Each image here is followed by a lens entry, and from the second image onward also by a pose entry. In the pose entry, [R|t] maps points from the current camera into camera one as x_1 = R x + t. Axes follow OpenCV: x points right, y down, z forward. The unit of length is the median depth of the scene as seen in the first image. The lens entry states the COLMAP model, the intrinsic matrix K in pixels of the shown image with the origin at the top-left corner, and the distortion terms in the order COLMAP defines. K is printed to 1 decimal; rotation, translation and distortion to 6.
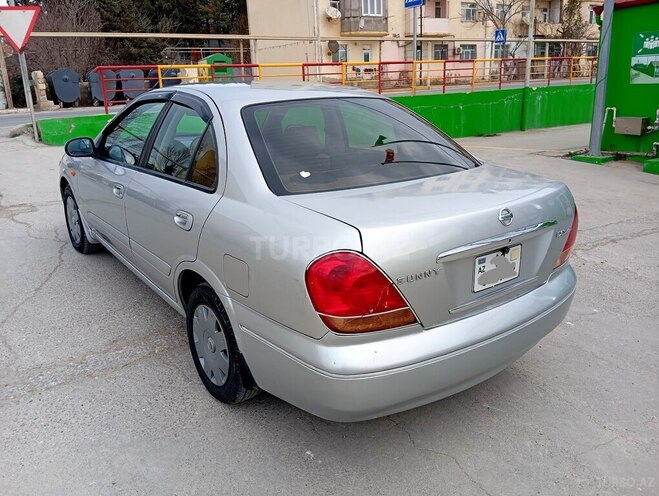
lens RADIAL K [[523.6, 0, 329.5], [0, 523.6, 248.0], [0, 0, 1]] dist [0.083694, -0.148733]
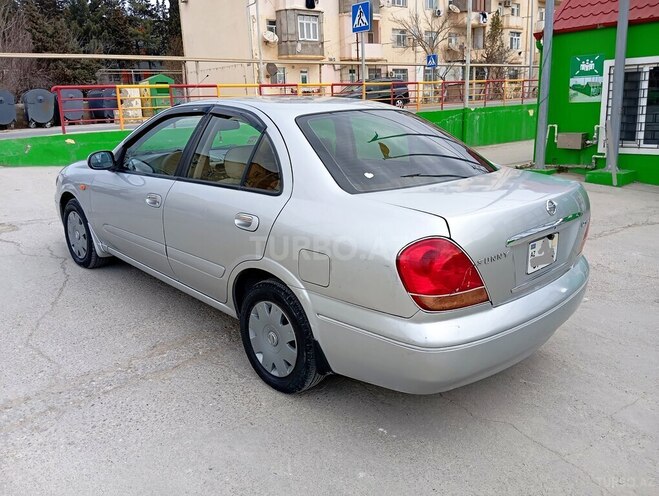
lens RADIAL K [[521.6, 0, 329.5], [0, 521.6, 248.0], [0, 0, 1]] dist [0.085984, -0.155067]
pose [[0.992714, -0.031464, 0.116313, -0.146917], [0.035820, 0.998726, -0.035550, 0.027338], [-0.115047, 0.039457, 0.992576, -0.044479]]
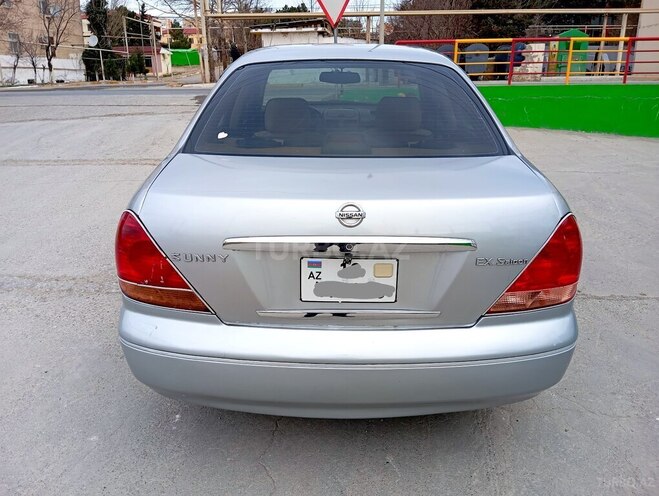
lens RADIAL K [[527.6, 0, 329.5], [0, 527.6, 248.0], [0, 0, 1]] dist [0.070766, -0.132108]
pose [[0.794177, 0.215659, -0.568132, 0.387310], [-0.196237, 0.975835, 0.096106, -0.040885], [0.575130, 0.035164, 0.817306, 0.190780]]
